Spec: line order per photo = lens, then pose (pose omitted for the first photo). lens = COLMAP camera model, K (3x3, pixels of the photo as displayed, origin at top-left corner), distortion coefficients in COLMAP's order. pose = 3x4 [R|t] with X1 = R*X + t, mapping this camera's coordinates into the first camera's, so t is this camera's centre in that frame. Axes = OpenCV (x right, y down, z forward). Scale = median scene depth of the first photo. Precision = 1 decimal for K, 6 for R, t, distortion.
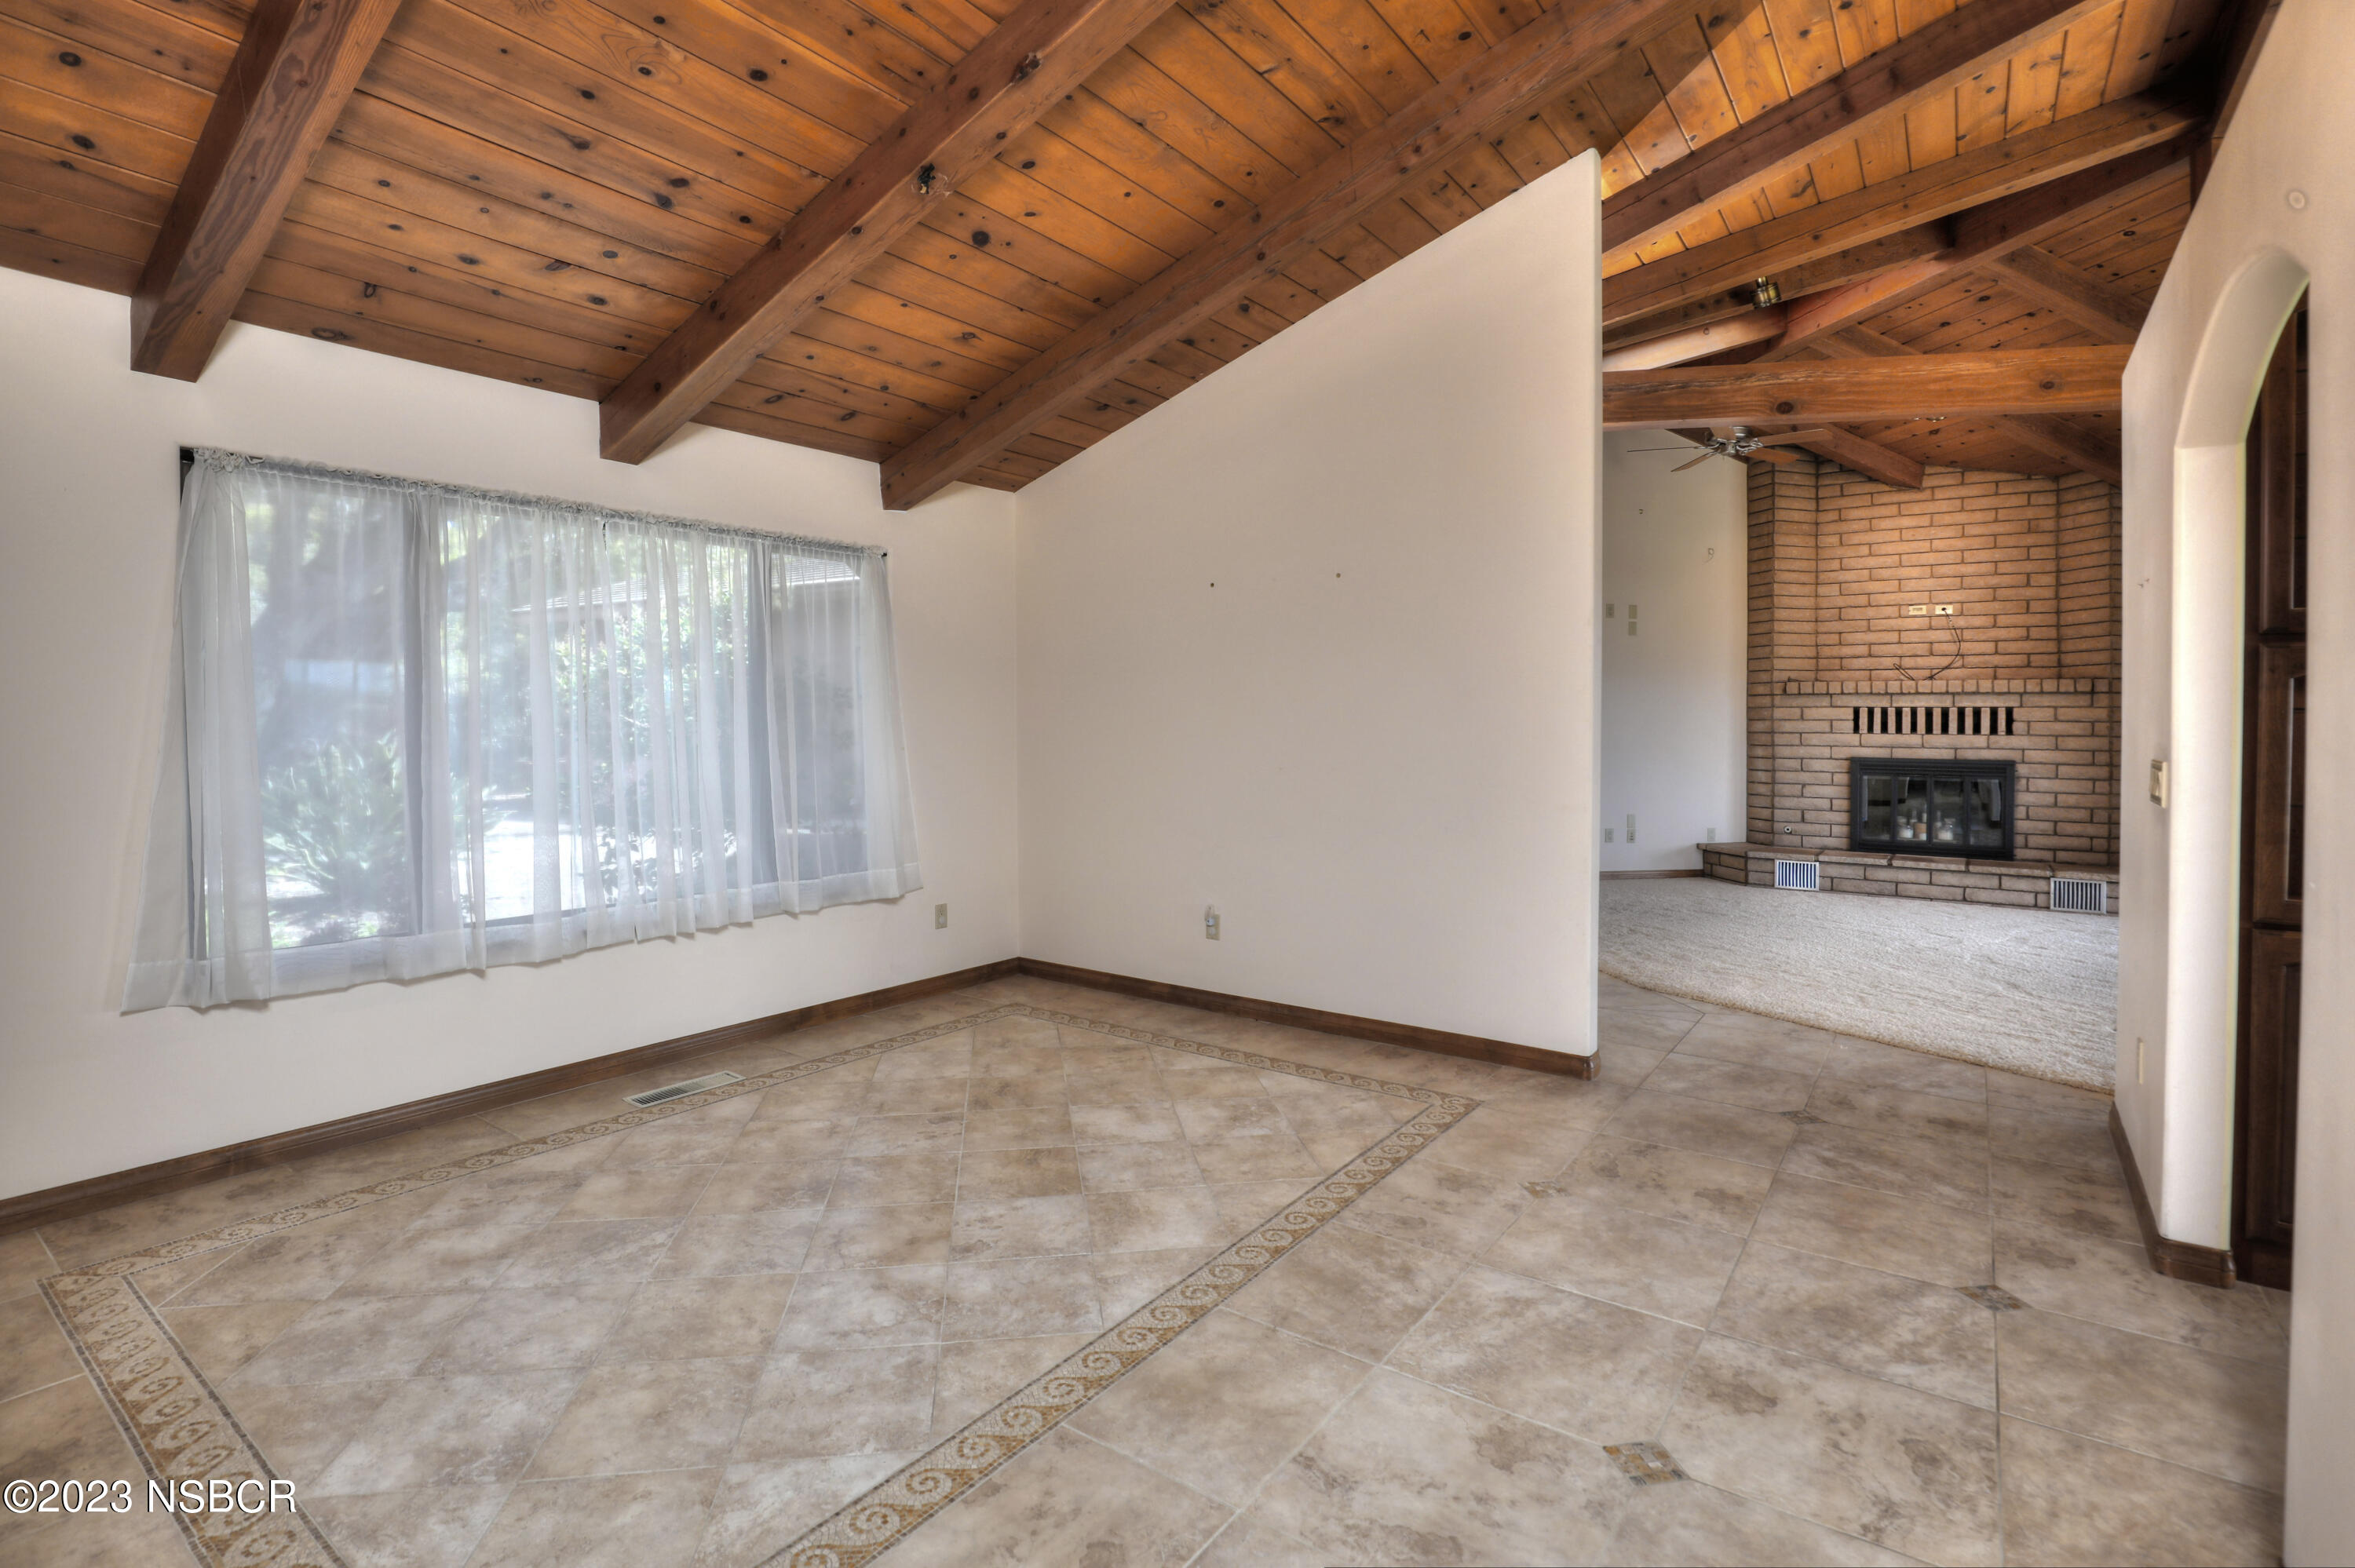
lens RADIAL K [[1095.9, 0, 1180.6], [0, 1095.9, 720.6], [0, 0, 1]] dist [-0.016022, -0.000007]
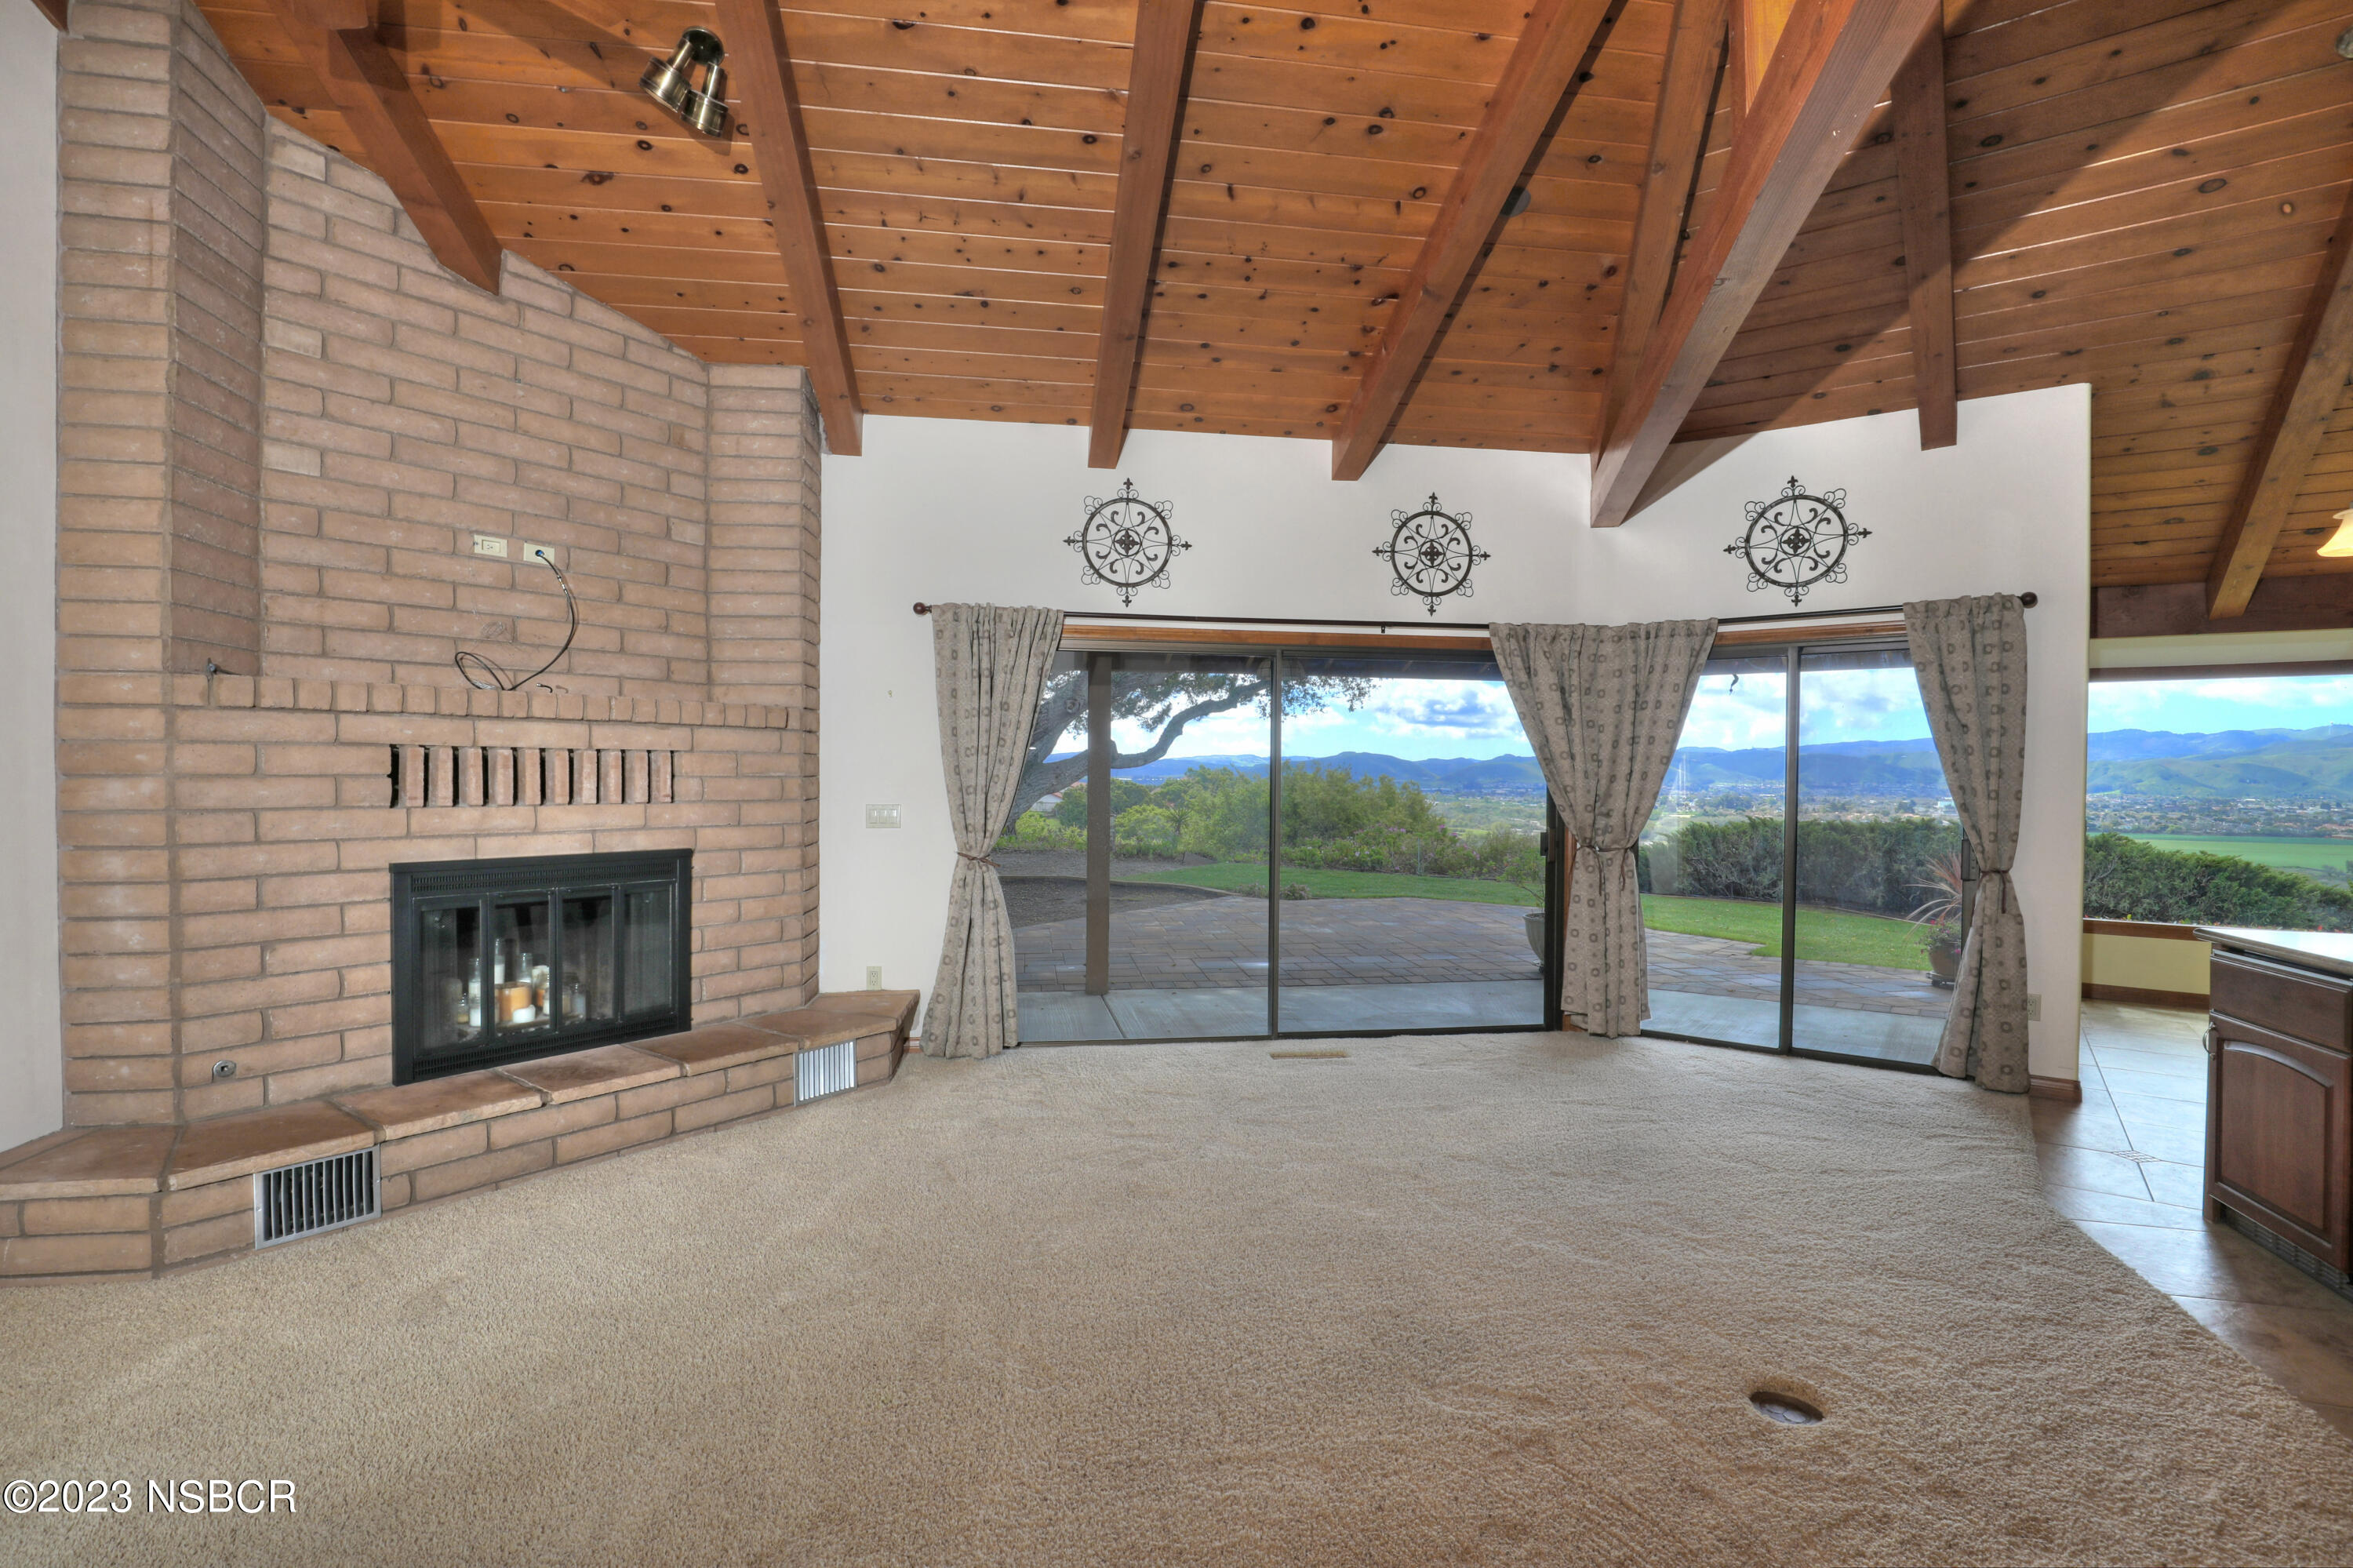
lens RADIAL K [[1095.7, 0, 1170.8], [0, 1095.7, 791.4], [0, 0, 1]] dist [-0.018250, -0.000063]
pose [[0.033348, -0.021506, 0.999212, 0.209203], [-0.001750, 0.999766, 0.021577, -0.004329], [-0.999442, -0.002468, 0.033302, 0.696505]]
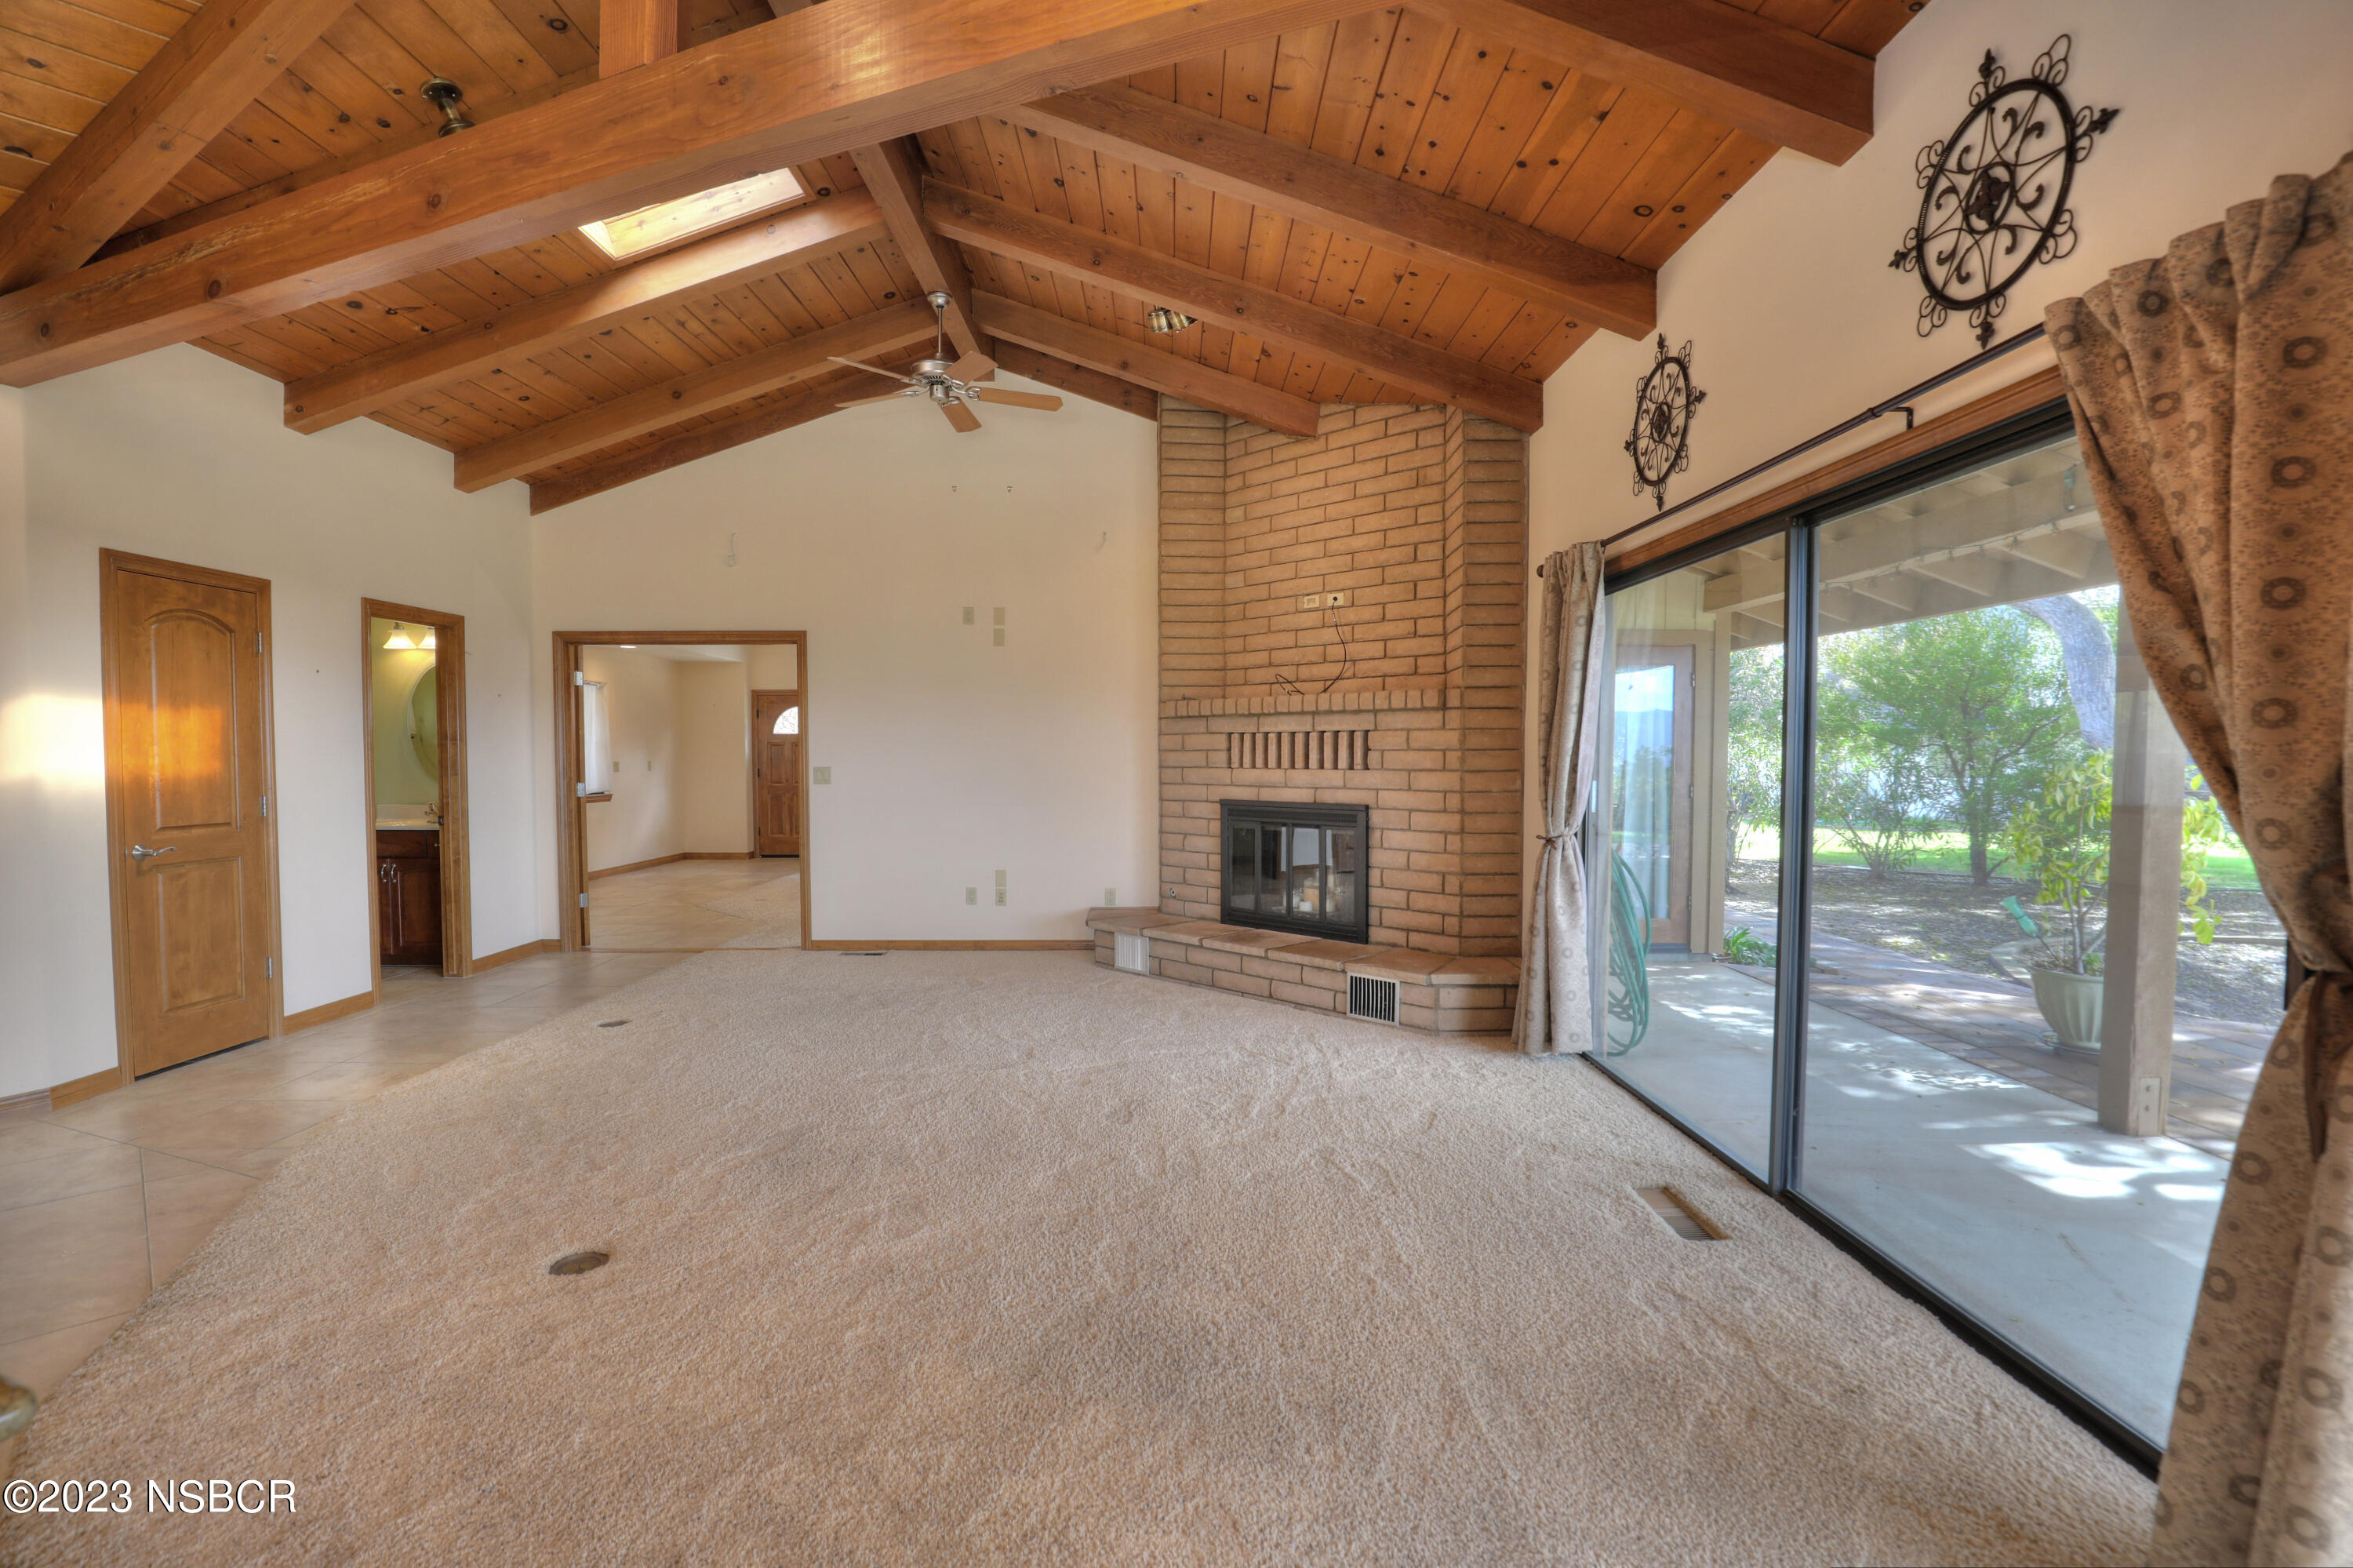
lens RADIAL K [[1086.0, 0, 1176.5], [0, 1086.0, 784.0], [0, 0, 1]] dist [-0.015777, -0.000257]
pose [[0.985729, -0.001638, -0.168330, 0.724504], [0.005473, 0.999736, 0.022326, 0.005967], [0.168249, -0.022929, 0.985478, 0.256440]]
